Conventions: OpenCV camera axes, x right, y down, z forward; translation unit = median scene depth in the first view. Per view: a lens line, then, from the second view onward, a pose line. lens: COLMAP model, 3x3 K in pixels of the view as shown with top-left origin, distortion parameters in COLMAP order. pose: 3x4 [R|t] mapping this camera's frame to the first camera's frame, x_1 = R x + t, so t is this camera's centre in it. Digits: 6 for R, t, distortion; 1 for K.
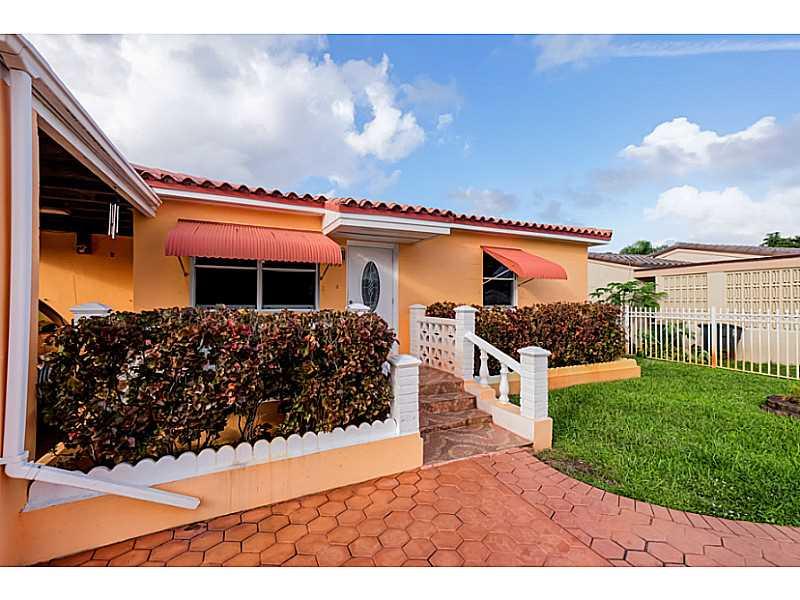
lens RADIAL K [[346.6, 0, 396.7], [0, 346.6, 301.9], [0, 0, 1]] dist [0.024688, -0.000709]
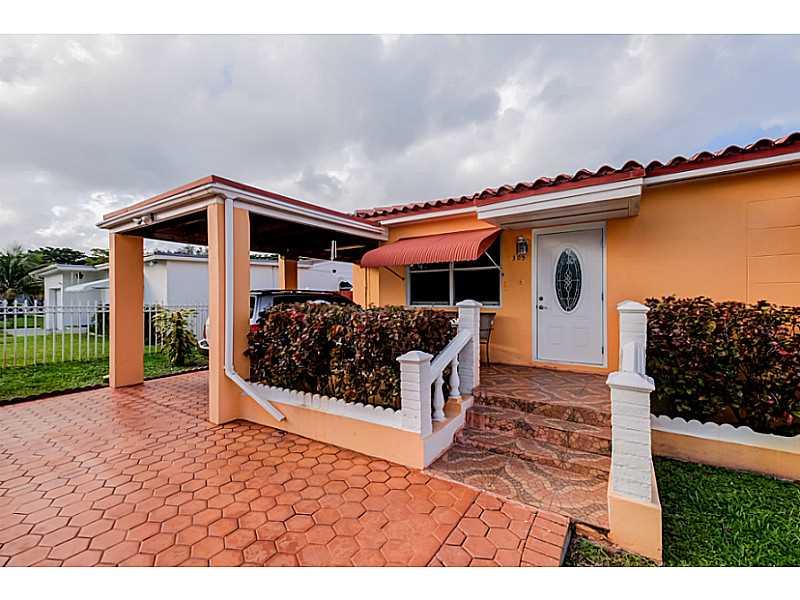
lens RADIAL K [[346.6, 0, 399.8], [0, 346.6, 299.8], [0, 0, 1]] dist [0.024688, -0.000709]
pose [[0.530591, -0.004129, -0.847618, 0.508110], [0.005596, 0.999983, -0.001368, 0.004739], [0.847610, -0.004018, 0.530605, 0.266370]]
